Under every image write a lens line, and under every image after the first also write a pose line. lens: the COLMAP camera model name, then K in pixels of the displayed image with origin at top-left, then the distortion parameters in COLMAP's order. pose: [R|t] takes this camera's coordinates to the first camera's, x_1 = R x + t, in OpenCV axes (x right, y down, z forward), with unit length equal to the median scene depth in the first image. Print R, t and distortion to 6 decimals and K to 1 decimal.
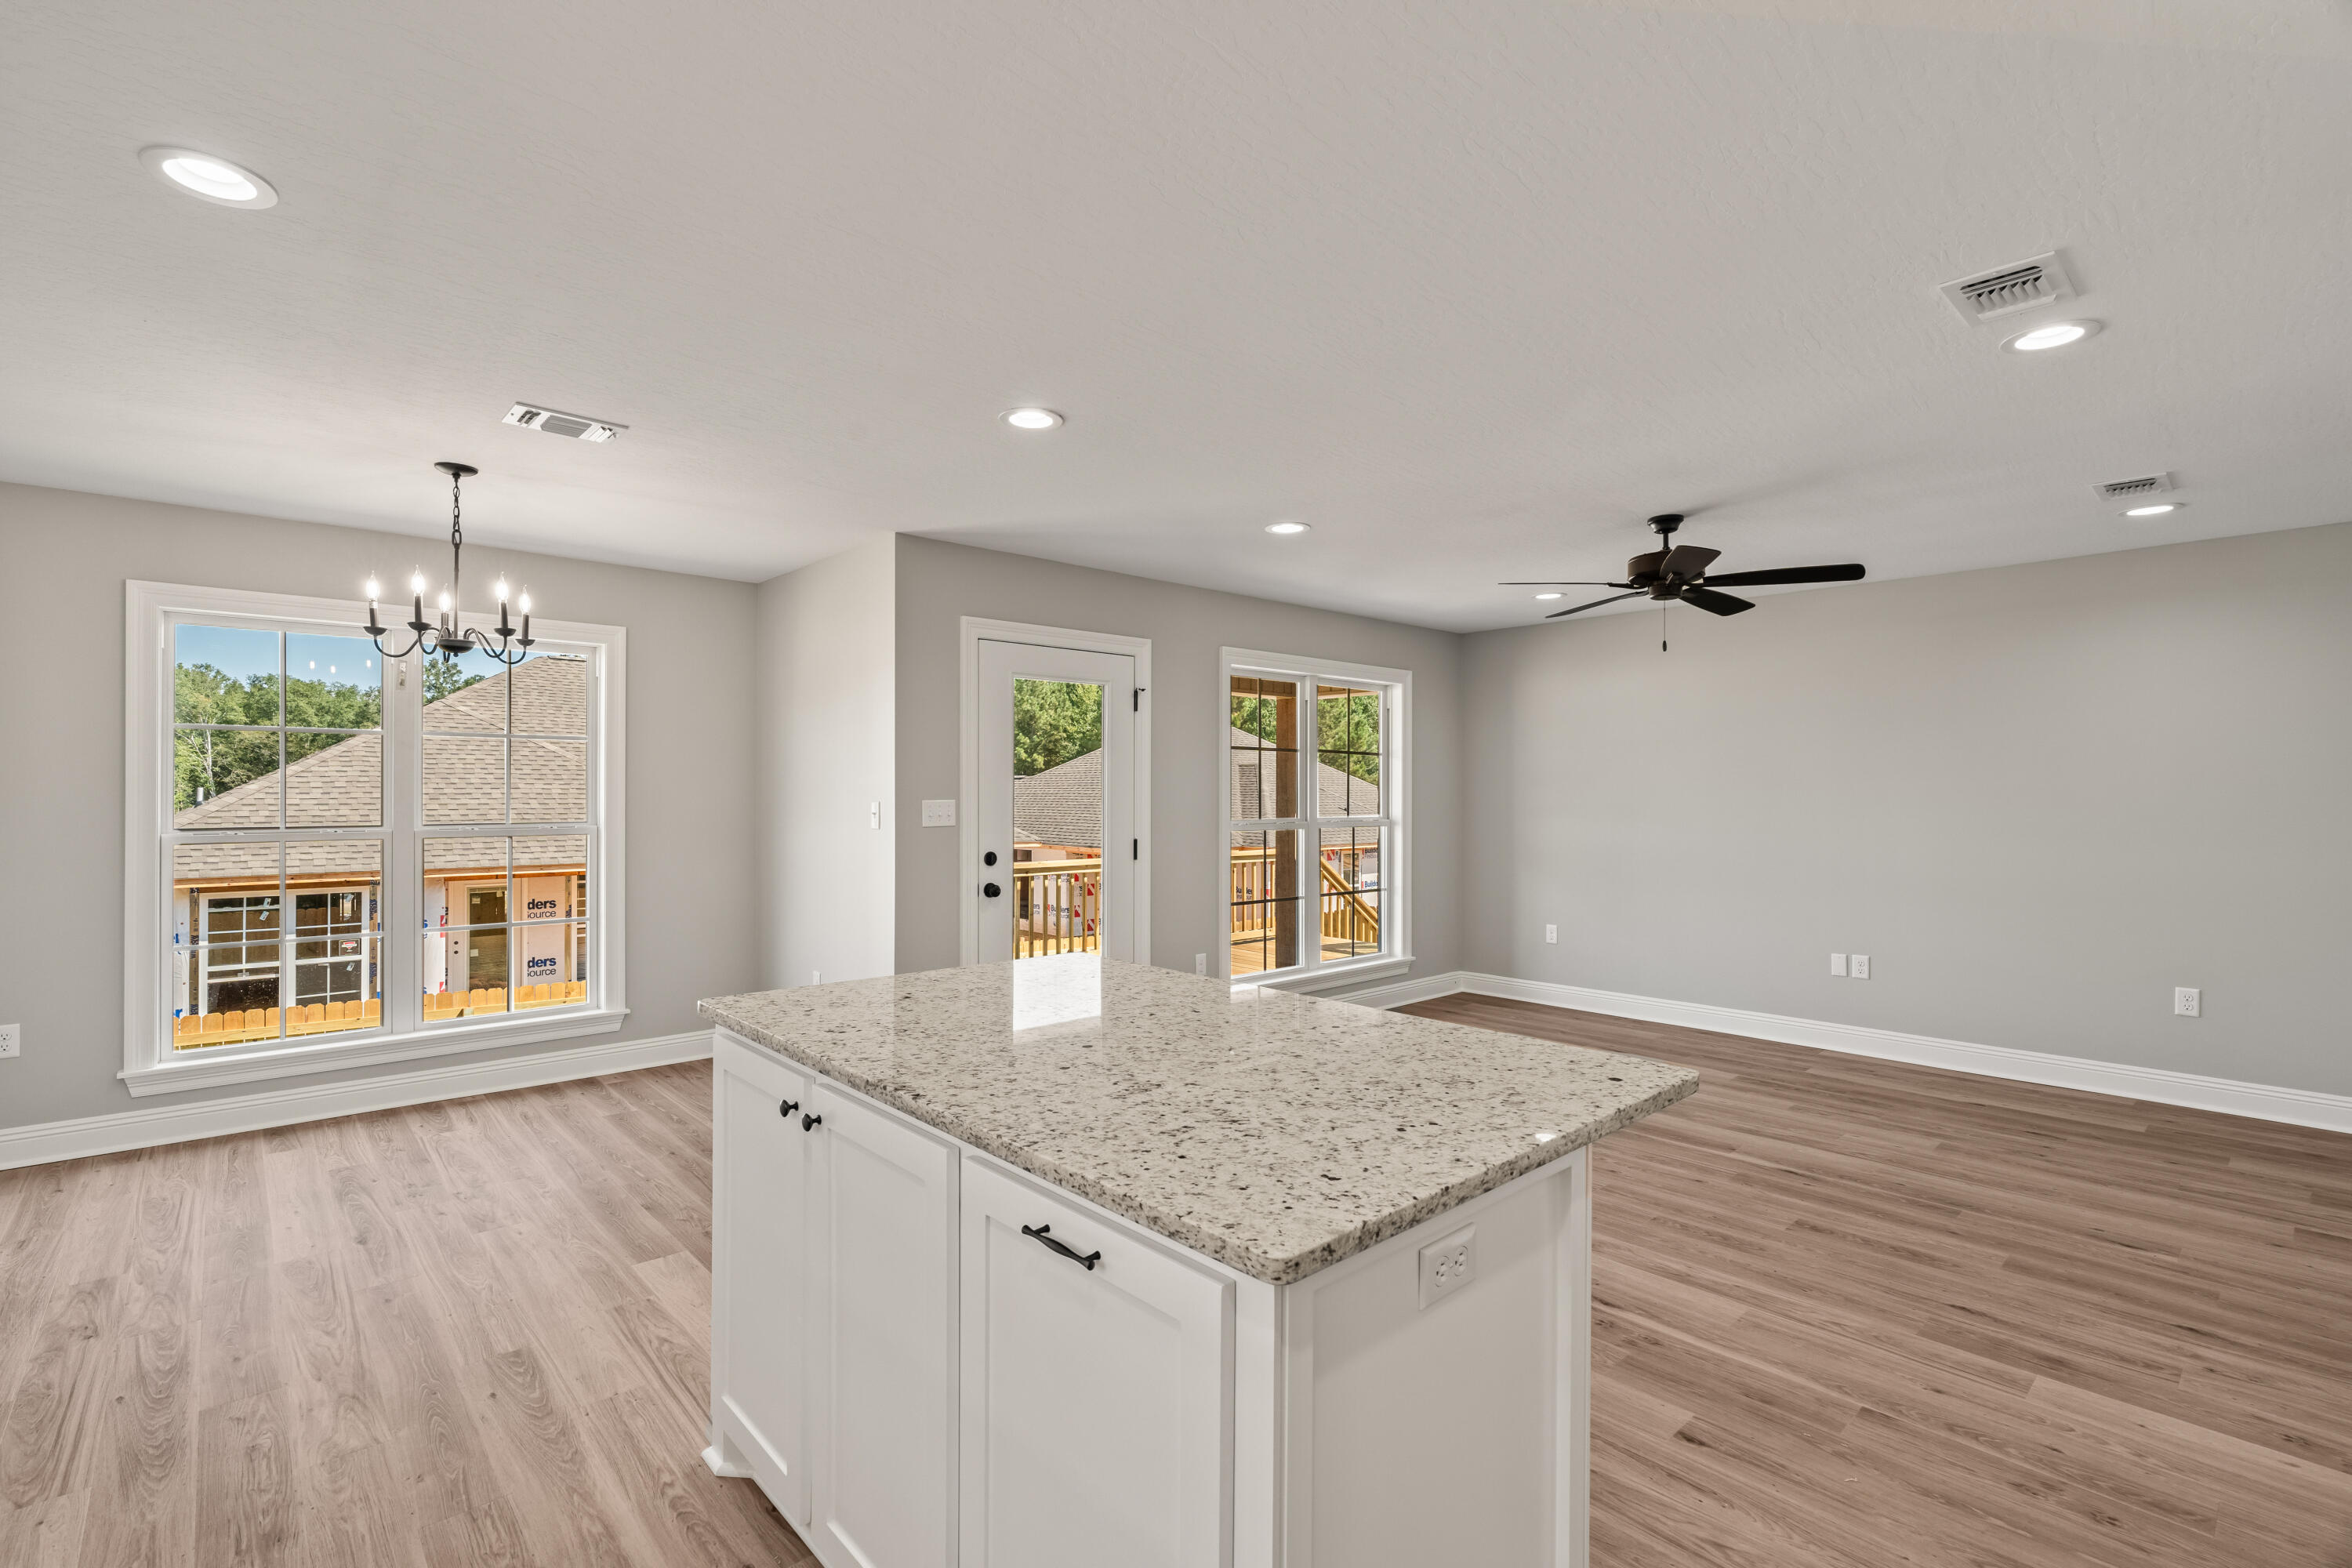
lens RADIAL K [[1063.4, 0, 1173.9], [0, 1063.4, 792.9], [0, 0, 1]] dist [-0.000946, 0.000370]
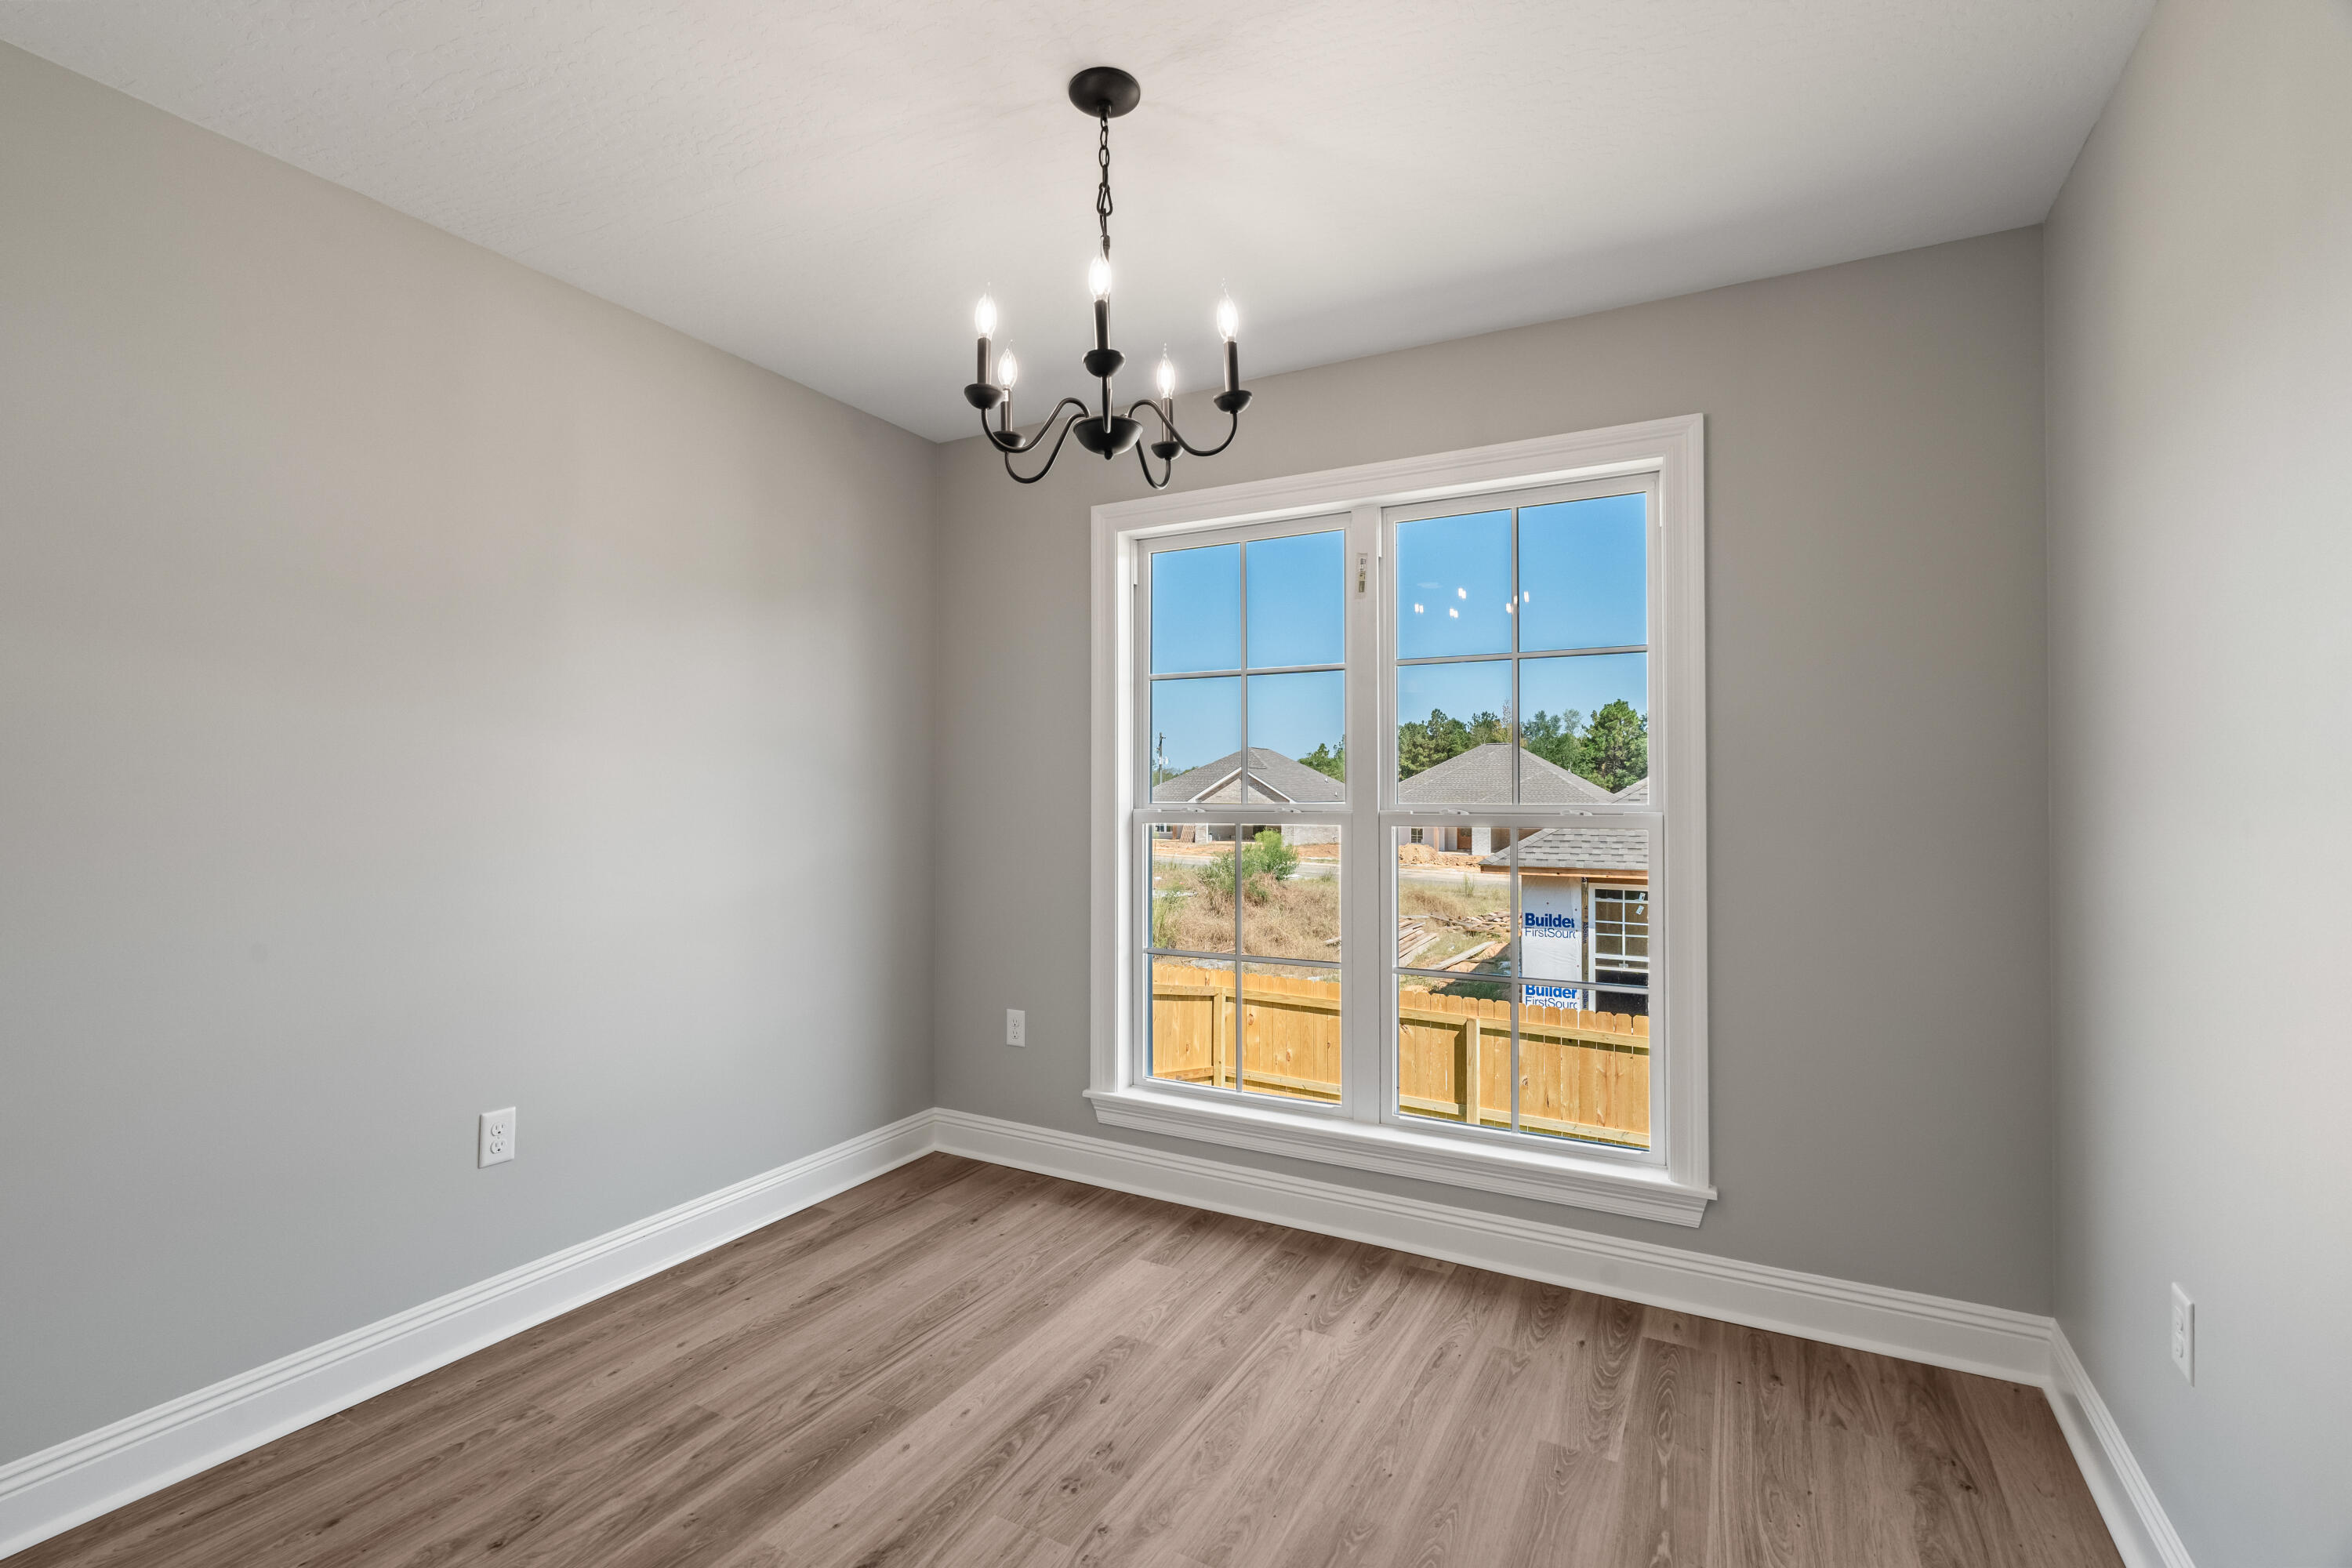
lens RADIAL K [[1063.4, 0, 1136.3], [0, 1063.4, 781.1], [0, 0, 1]] dist [-0.000946, 0.000370]
pose [[0.315322, -0.014944, -0.948867, -0.177017], [0.000902, 0.999880, -0.015448, 0.030625], [0.948984, 0.004015, 0.315297, 0.800312]]
